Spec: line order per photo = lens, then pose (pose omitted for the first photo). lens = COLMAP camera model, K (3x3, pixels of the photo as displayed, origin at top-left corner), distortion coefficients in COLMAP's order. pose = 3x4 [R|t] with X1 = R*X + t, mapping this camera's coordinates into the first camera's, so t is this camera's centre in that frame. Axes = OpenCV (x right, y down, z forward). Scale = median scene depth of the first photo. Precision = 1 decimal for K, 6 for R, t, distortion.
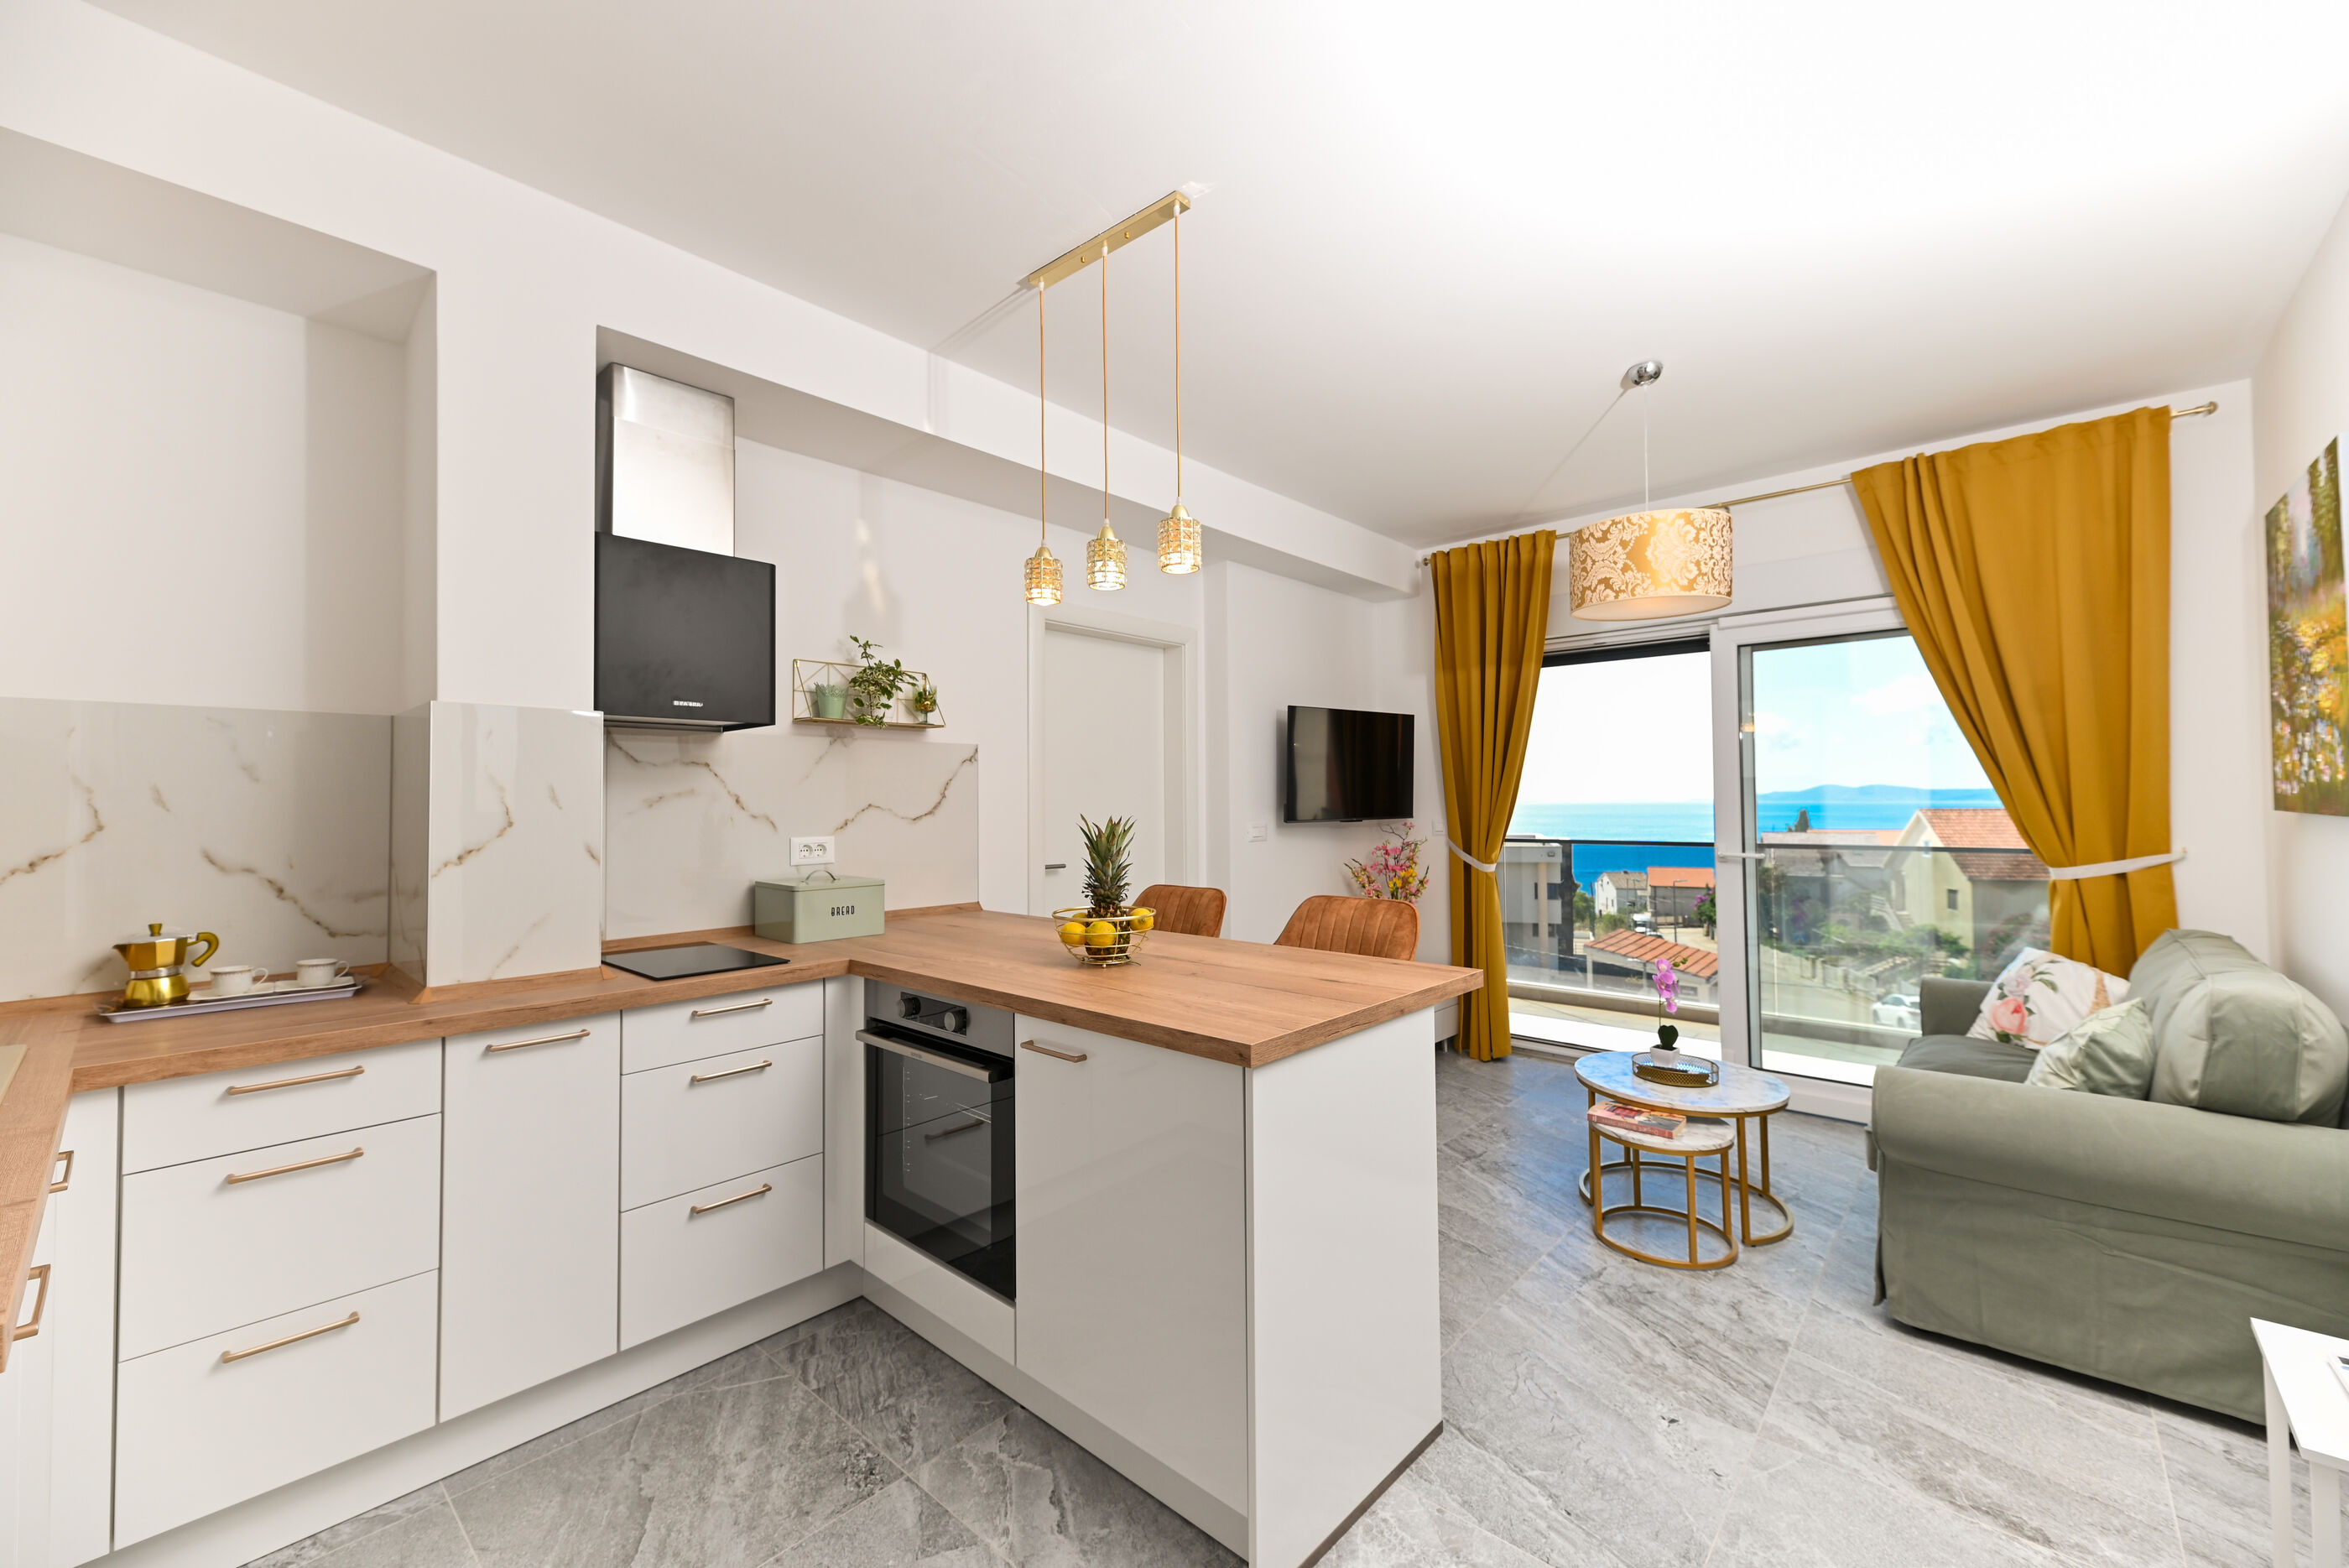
lens RADIAL K [[929.6, 0, 1172.4], [0, 929.6, 781.4], [0, 0, 1]] dist [0.011003, -0.003023]
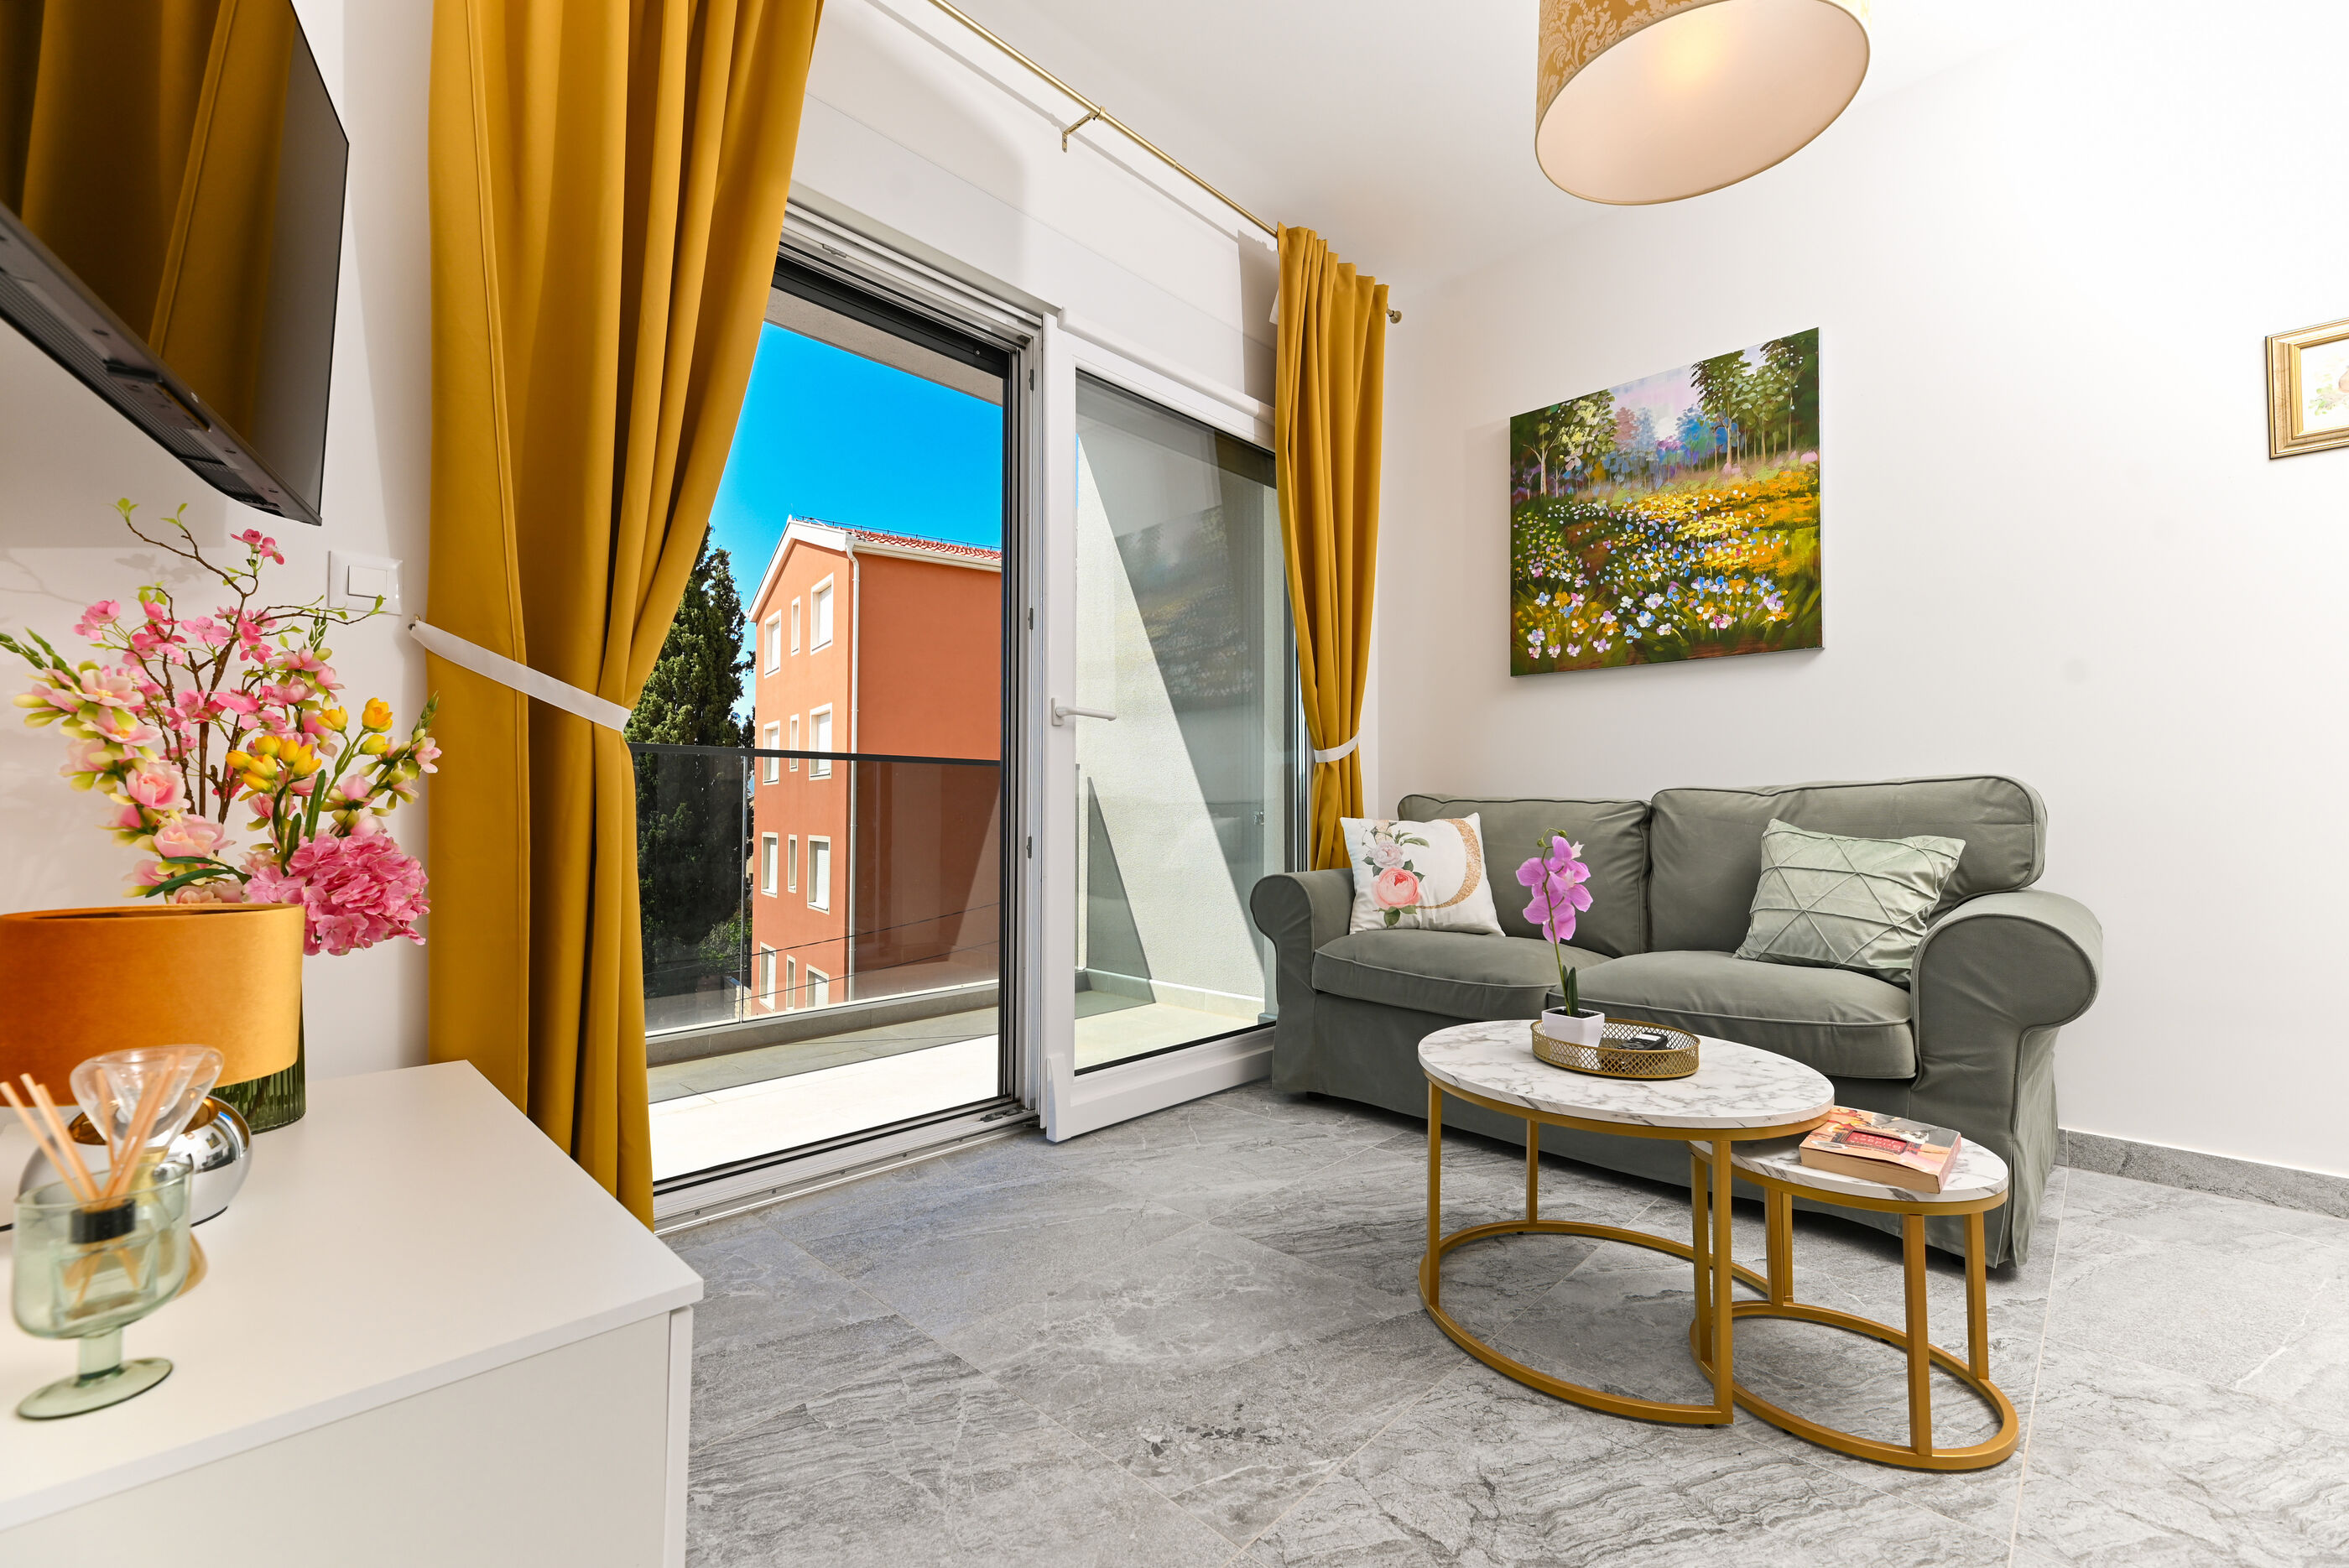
lens RADIAL K [[970.6, 0, 1171.6], [0, 970.6, 780.3], [0, 0, 1]] dist [0.003839, -0.000001]
pose [[0.037963, 0.043554, 0.998330, -0.000998], [-0.024242, 0.998796, -0.042653, 0.208014], [-0.998985, -0.022583, 0.038973, 1.316337]]
